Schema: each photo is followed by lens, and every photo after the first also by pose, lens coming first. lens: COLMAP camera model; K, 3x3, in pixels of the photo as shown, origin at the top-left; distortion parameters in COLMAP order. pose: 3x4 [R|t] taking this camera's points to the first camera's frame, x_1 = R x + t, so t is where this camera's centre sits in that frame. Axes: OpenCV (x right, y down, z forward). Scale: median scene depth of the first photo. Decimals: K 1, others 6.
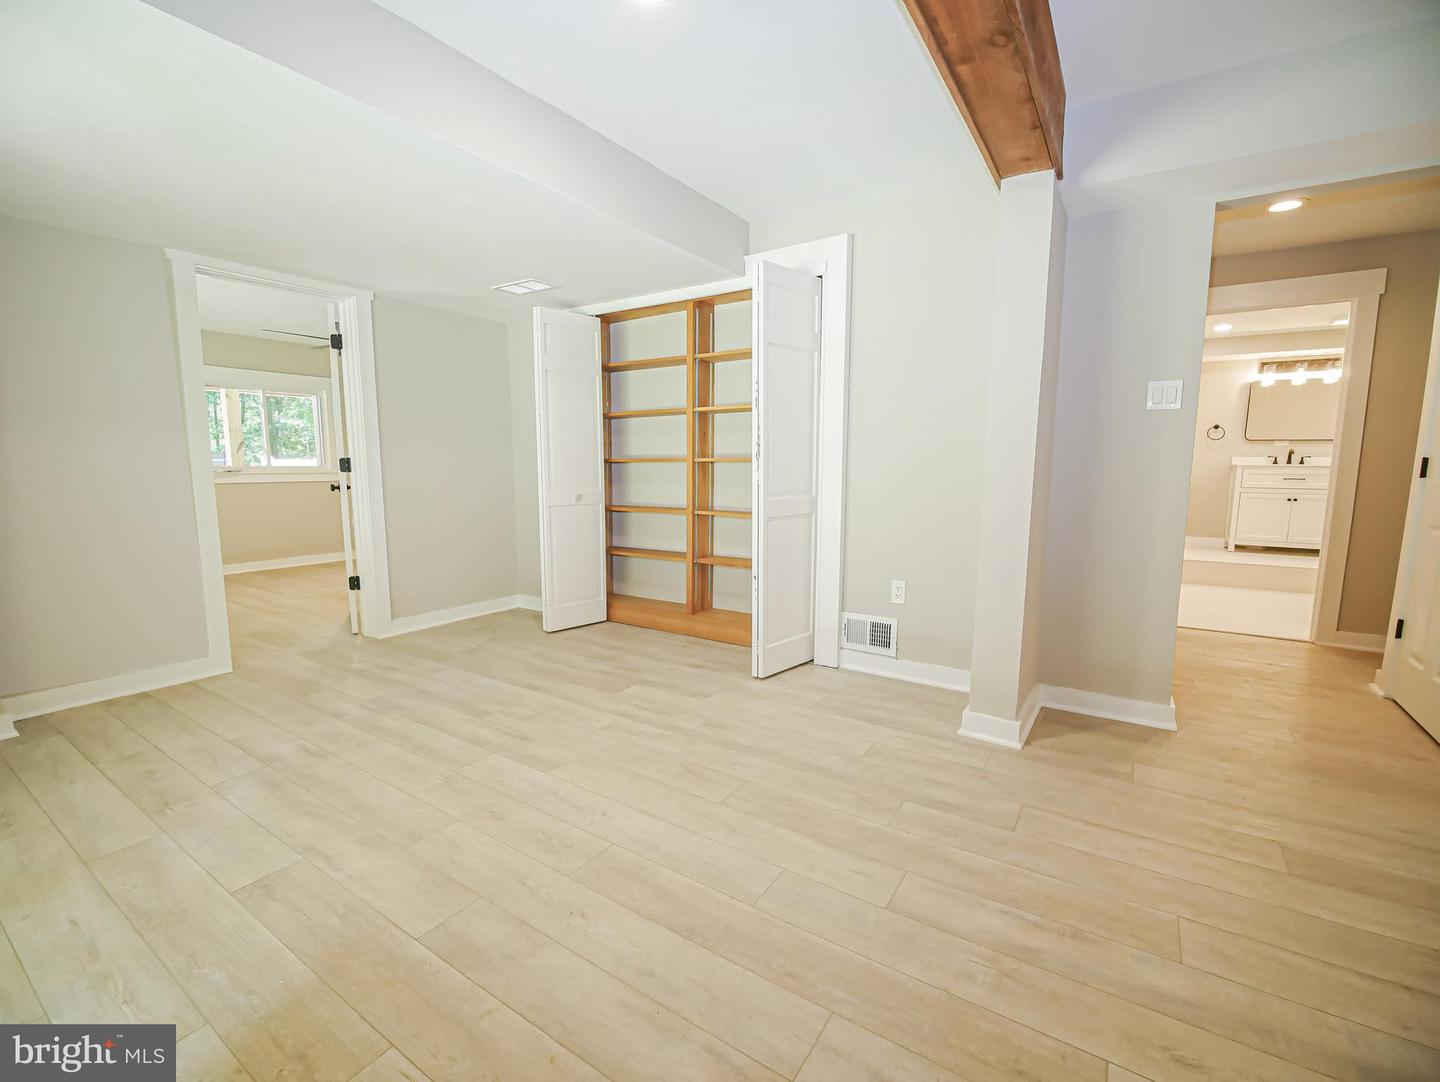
lens RADIAL K [[638.3, 0, 700.2], [0, 638.3, 549.6], [0, 0, 1]] dist [-0.012180, -0.002232]
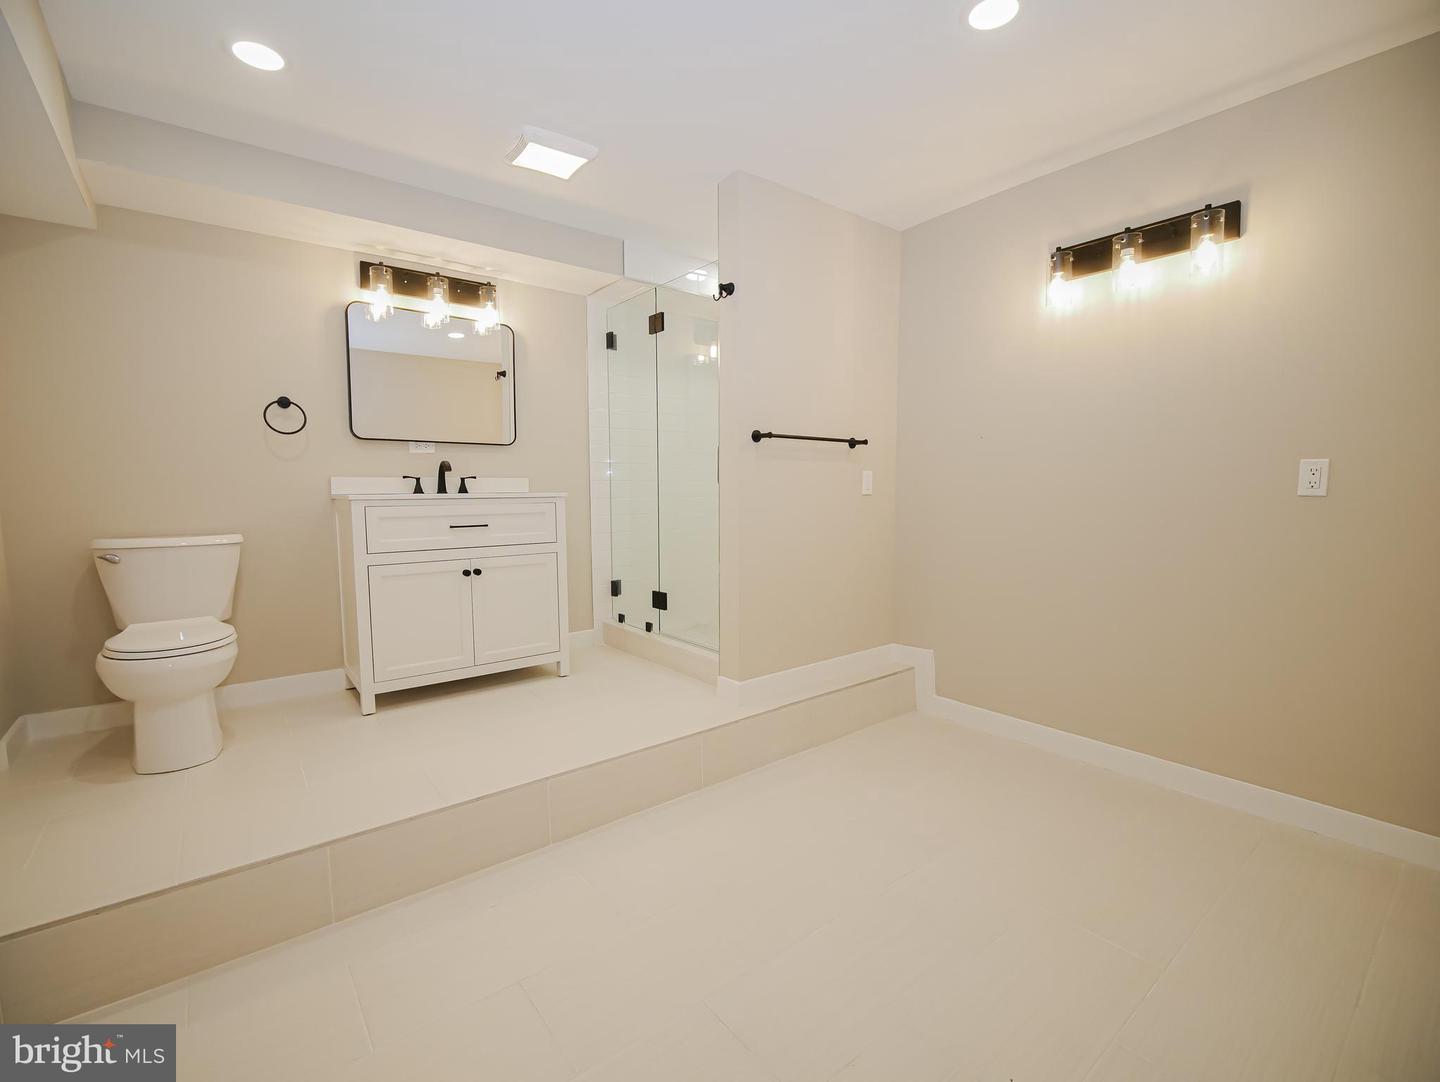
lens RADIAL K [[638.3, 0, 719.5], [0, 638.3, 543.7], [0, 0, 1]] dist [-0.012180, -0.002232]
pose [[0.282190, -0.079615, 0.956049, 0.530011], [0.127684, 0.990802, 0.044822, -0.092303], [-0.950824, 0.109424, 0.289760, 0.664415]]
